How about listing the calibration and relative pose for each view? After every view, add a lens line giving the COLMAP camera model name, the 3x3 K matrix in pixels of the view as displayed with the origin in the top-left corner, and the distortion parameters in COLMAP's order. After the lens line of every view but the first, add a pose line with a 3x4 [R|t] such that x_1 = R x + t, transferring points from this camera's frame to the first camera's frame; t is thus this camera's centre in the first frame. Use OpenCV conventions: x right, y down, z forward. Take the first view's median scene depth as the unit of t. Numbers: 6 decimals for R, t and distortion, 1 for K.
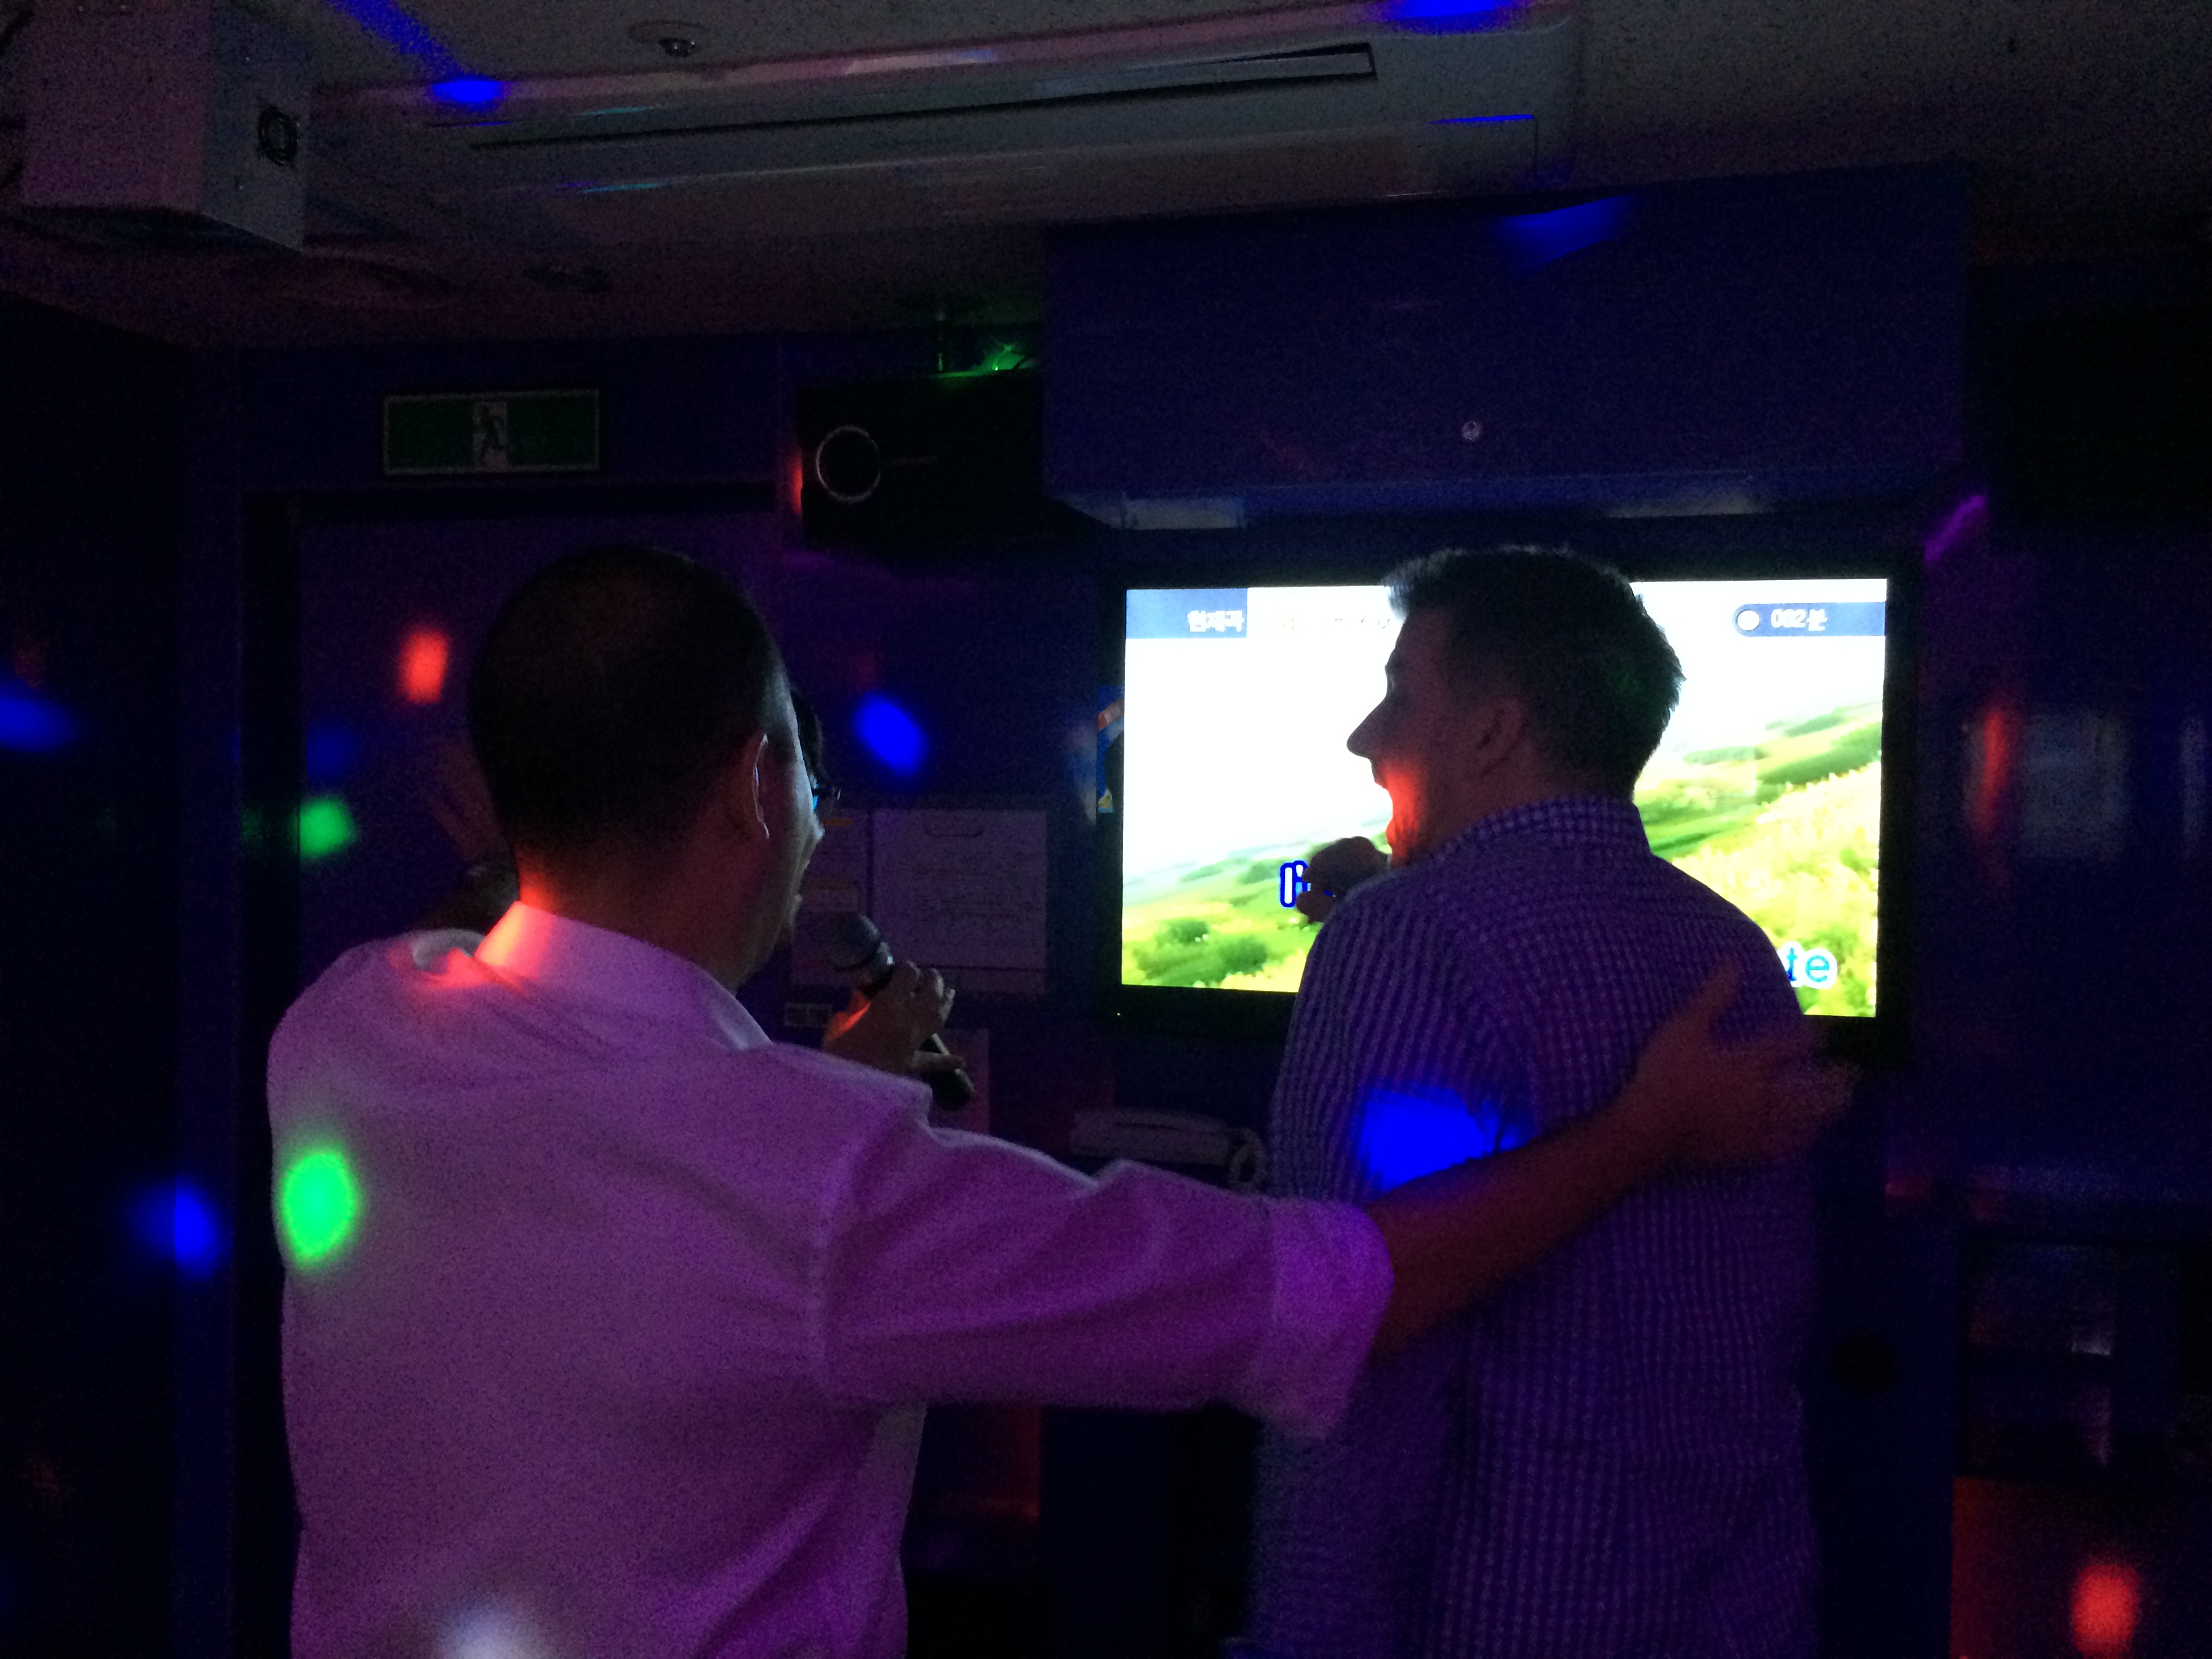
lens RADIAL K [[1941.1, 0, 1109.4], [0, 1941.1, 828.4], [0, 0, 1]] dist [0.004544, 0.024257]
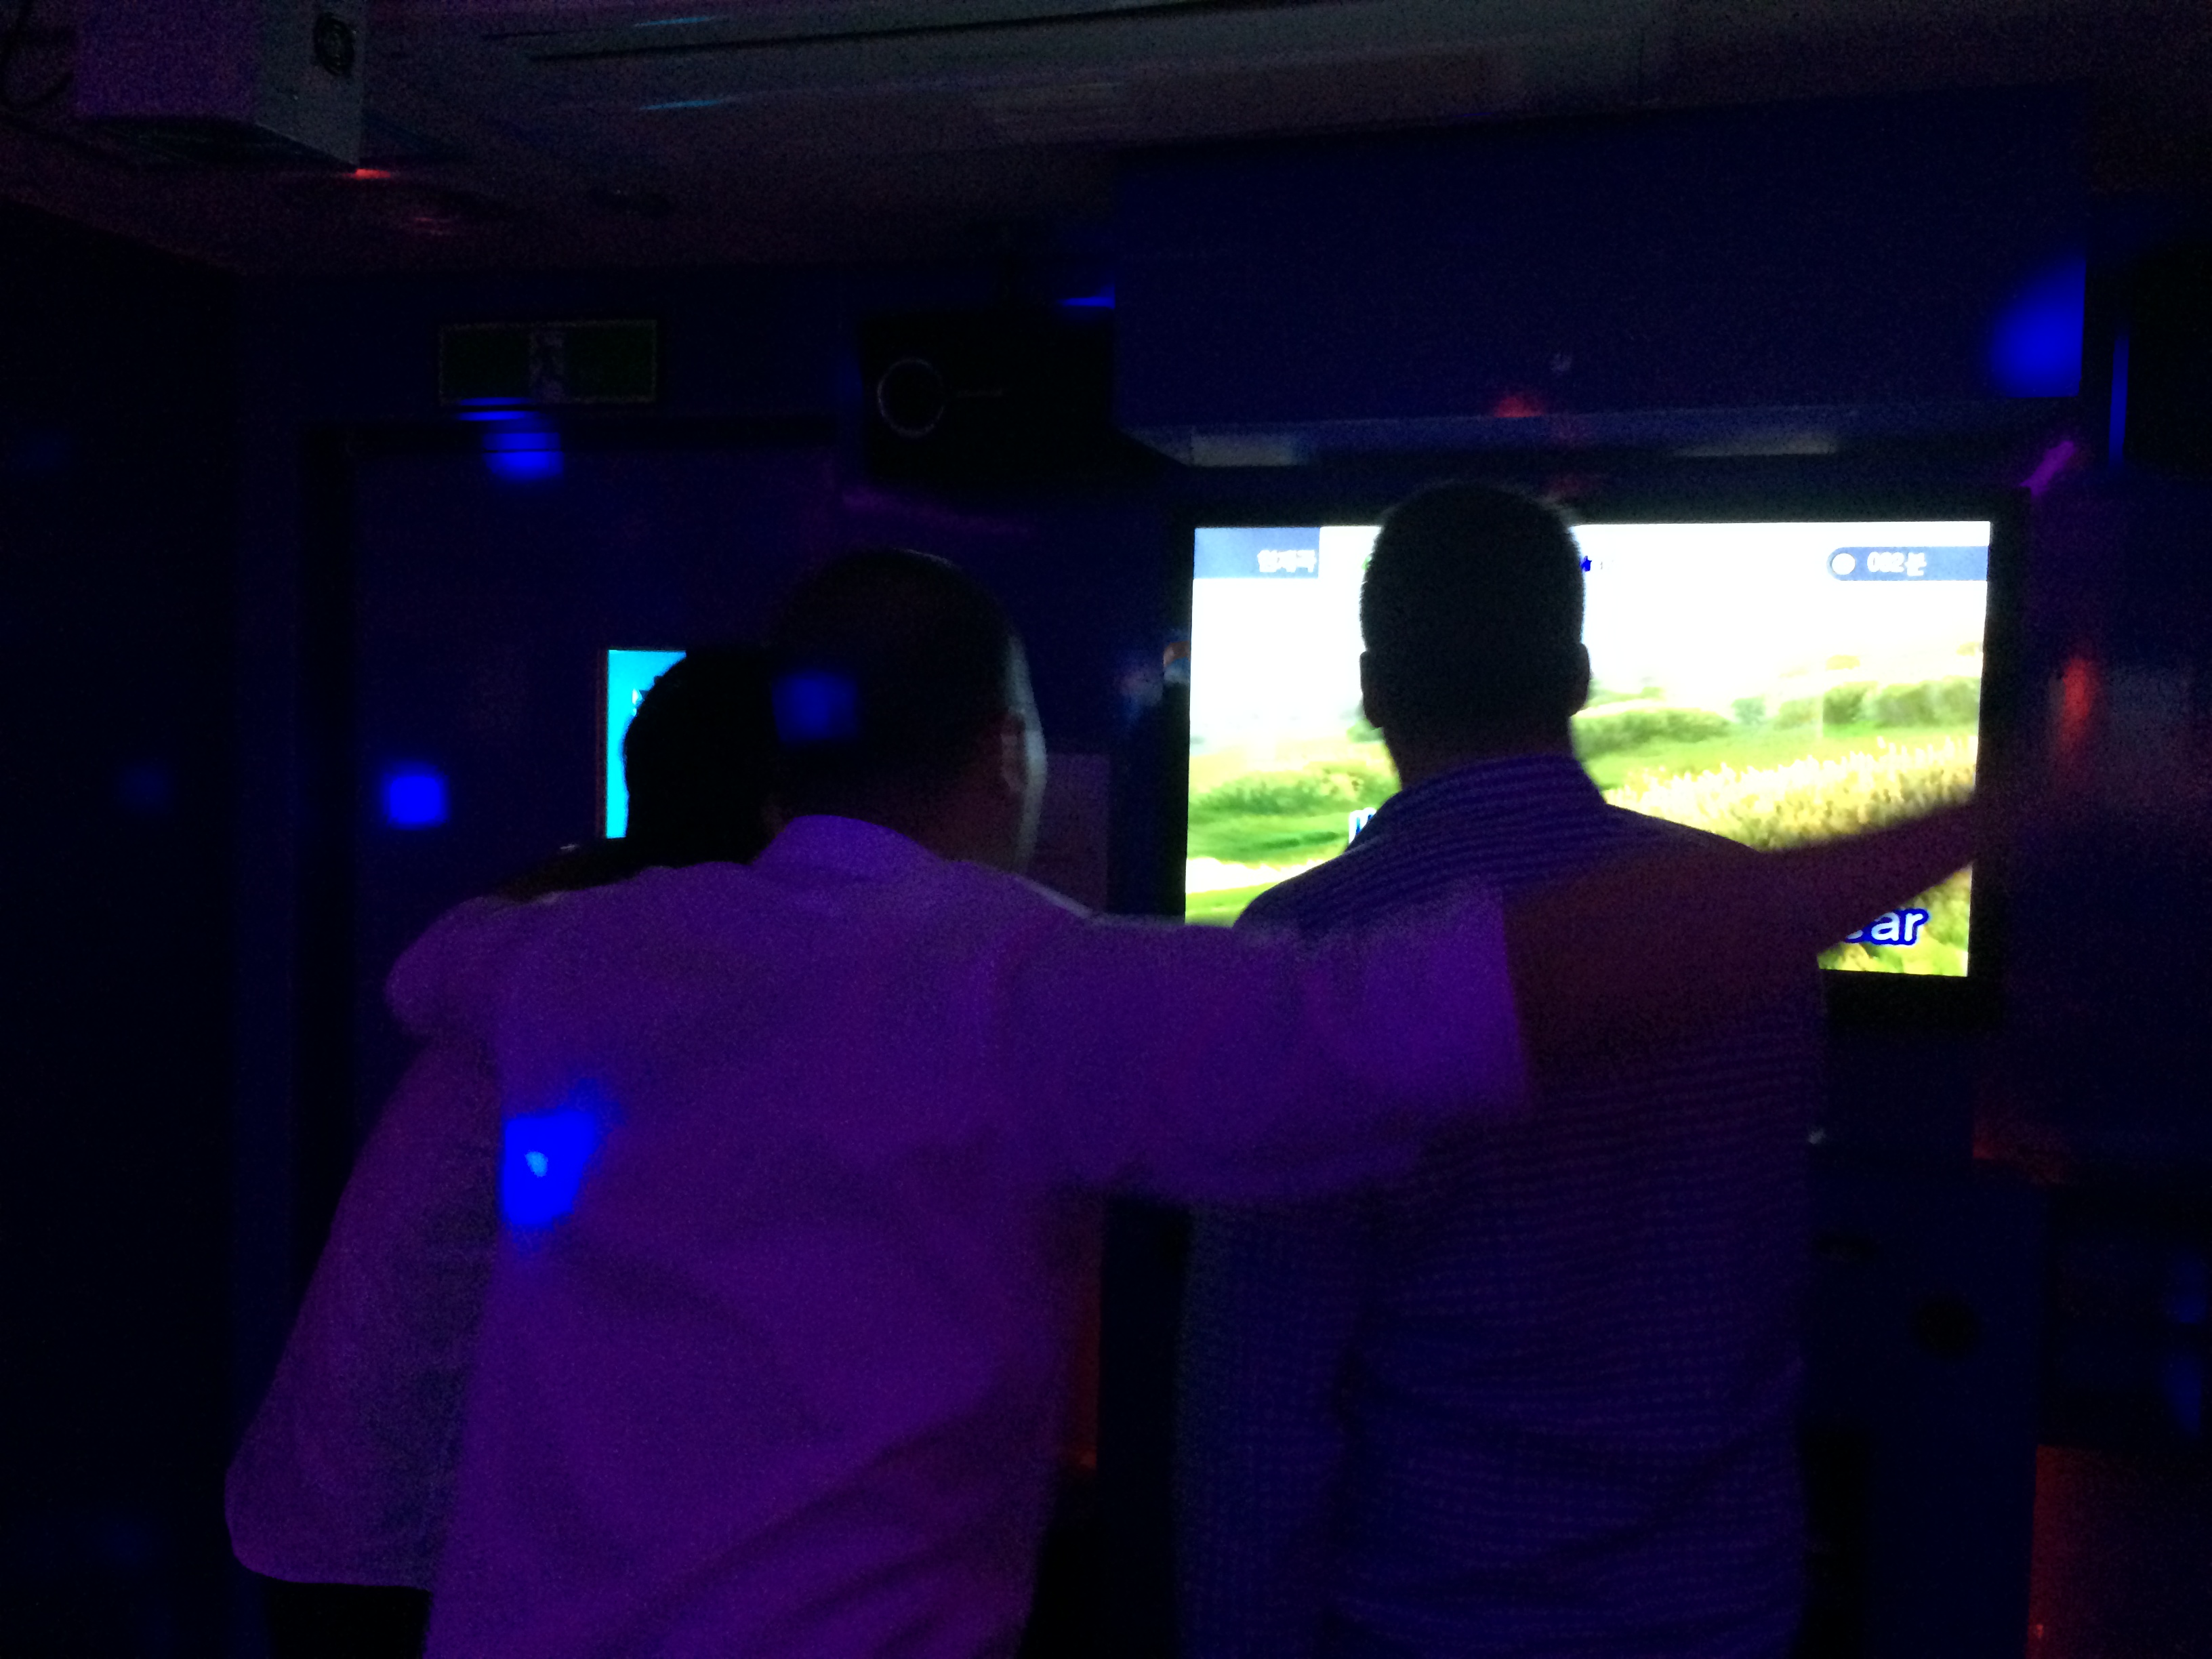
lens RADIAL K [[1941.1, 0, 1115.6], [0, 1941.1, 825.5], [0, 0, 1]] dist [0.004544, 0.024257]
pose [[0.999750, 0.009901, -0.020053, -0.011472], [-0.009298, 0.999508, 0.029945, -0.002678], [0.020340, -0.029751, 0.999350, 0.022943]]
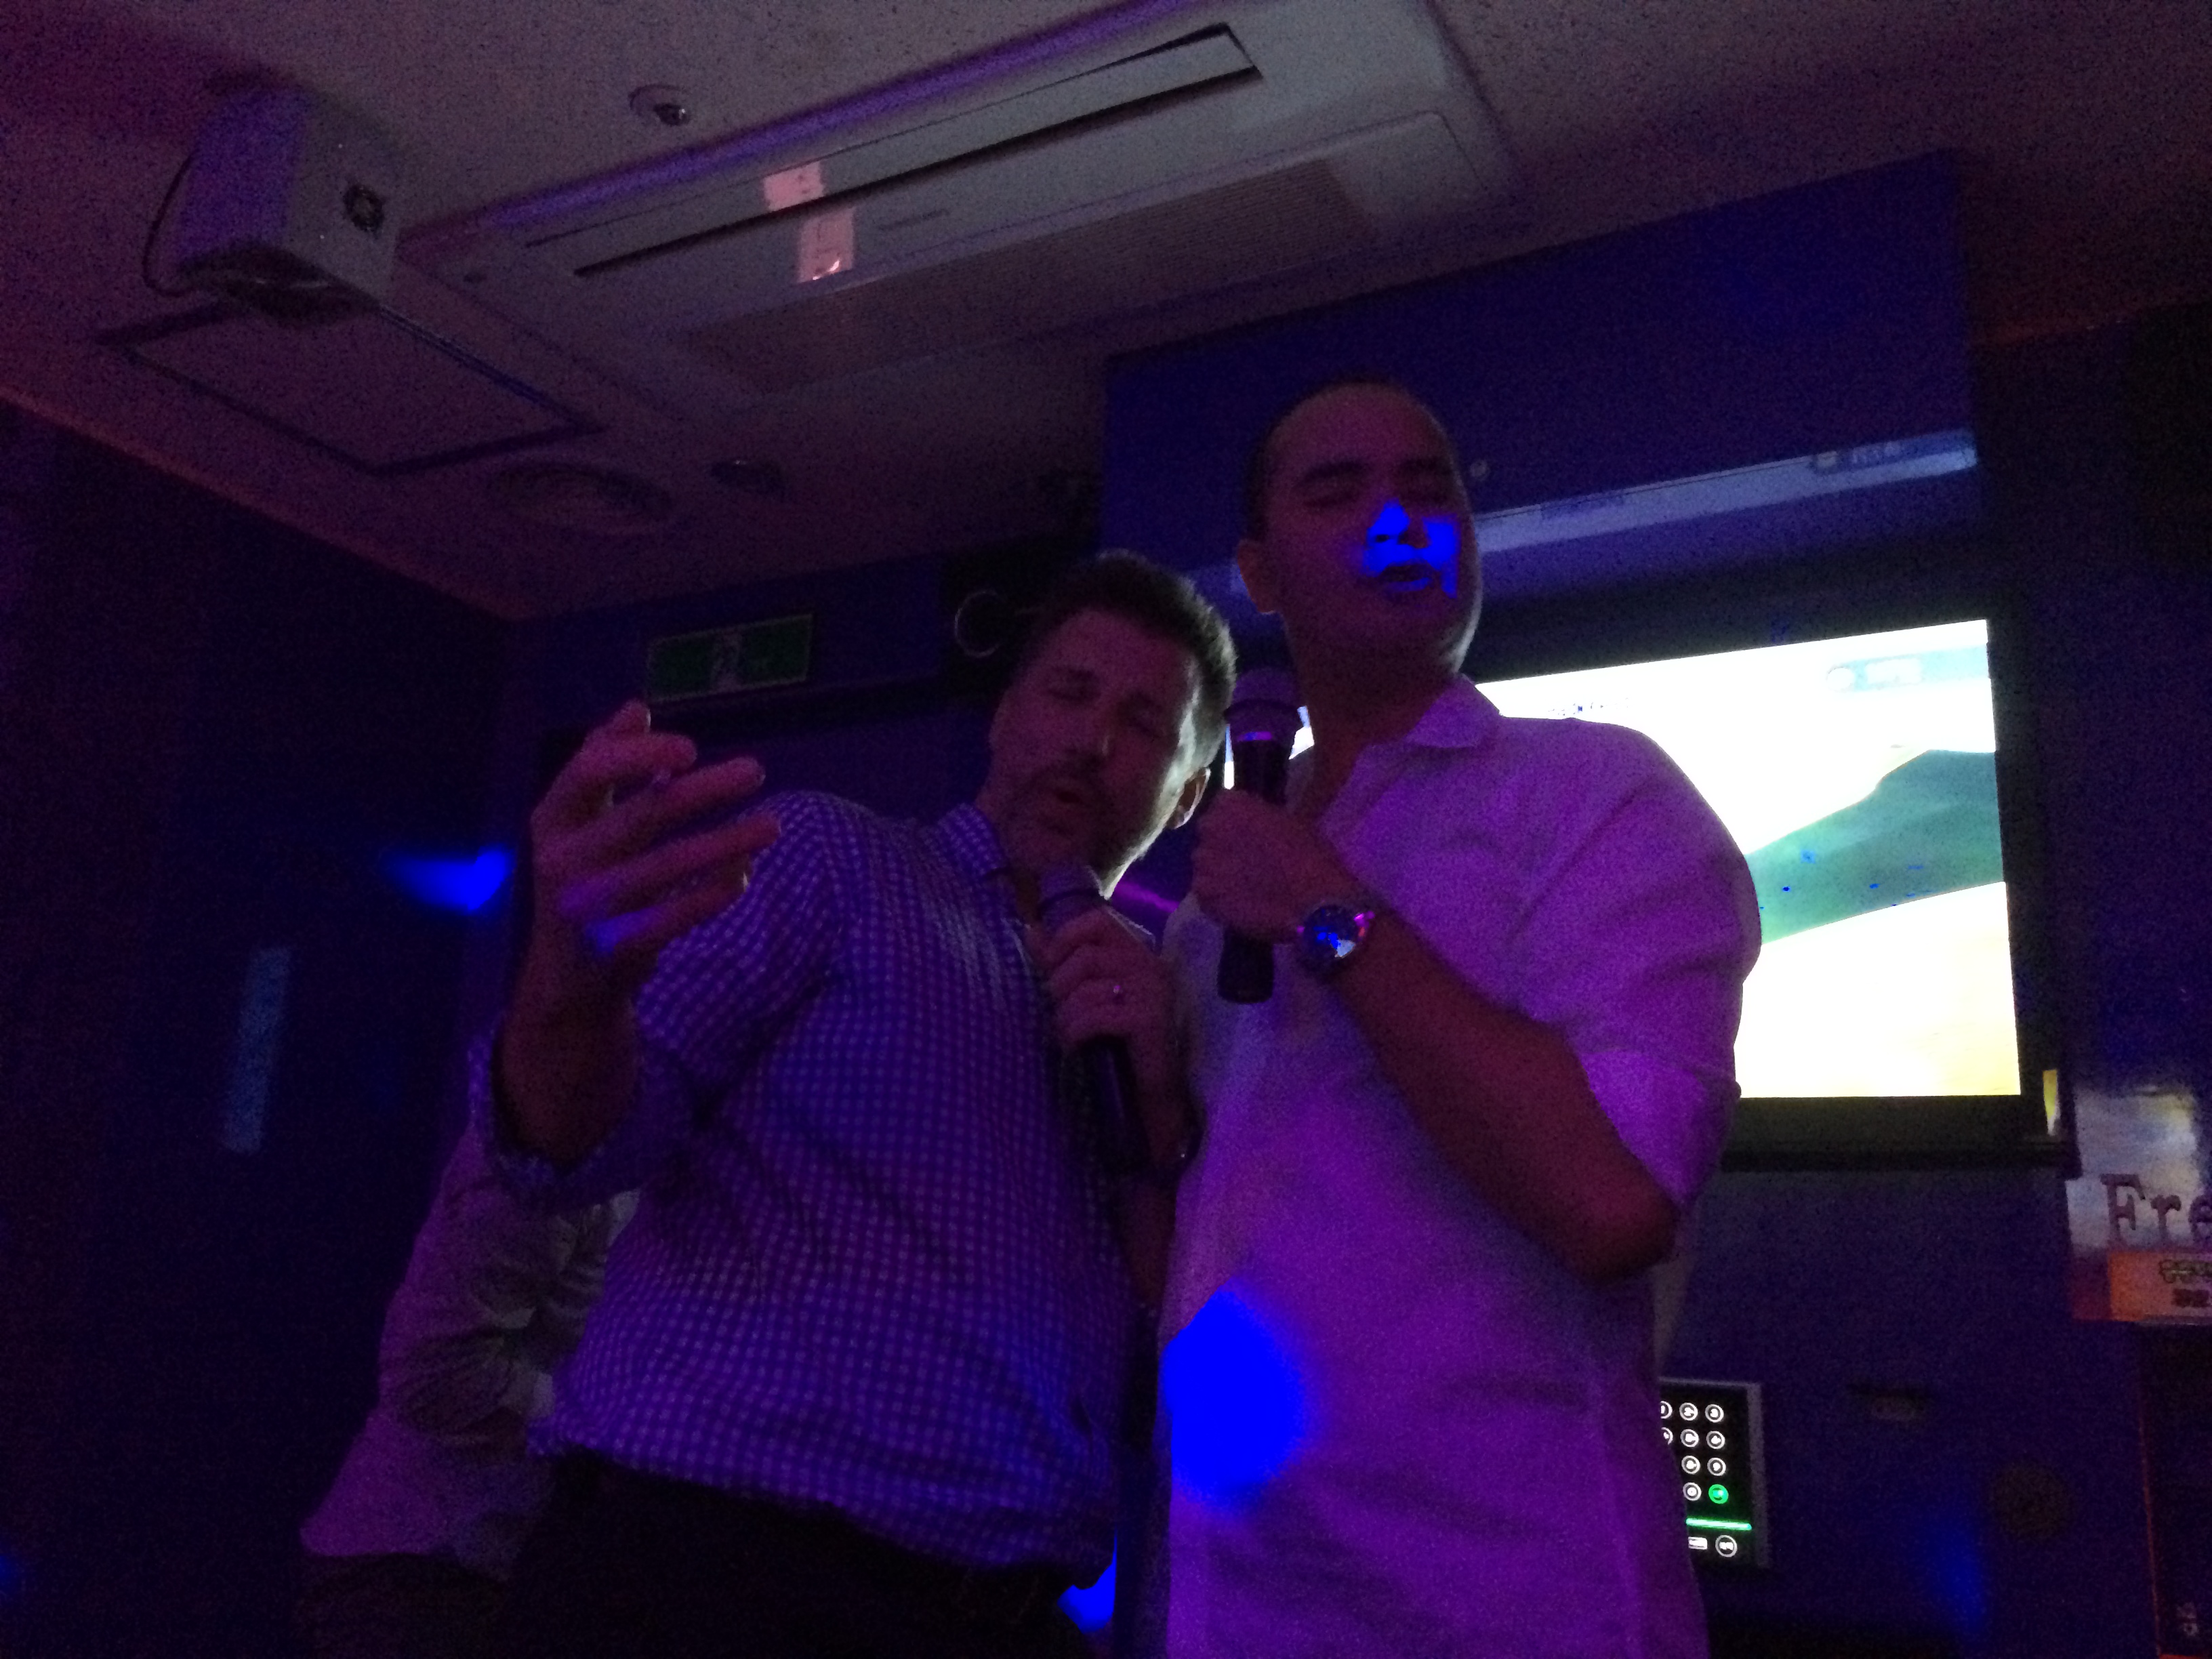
lens RADIAL K [[1941.1, 0, 1095.5], [0, 1941.1, 811.6], [0, 0, 1]] dist [0.004544, 0.024257]
pose [[0.968072, -0.042200, -0.247094, 0.198270], [-0.024365, 0.965220, -0.260302, 0.205248], [0.249485, 0.258011, 0.933374, 0.031686]]
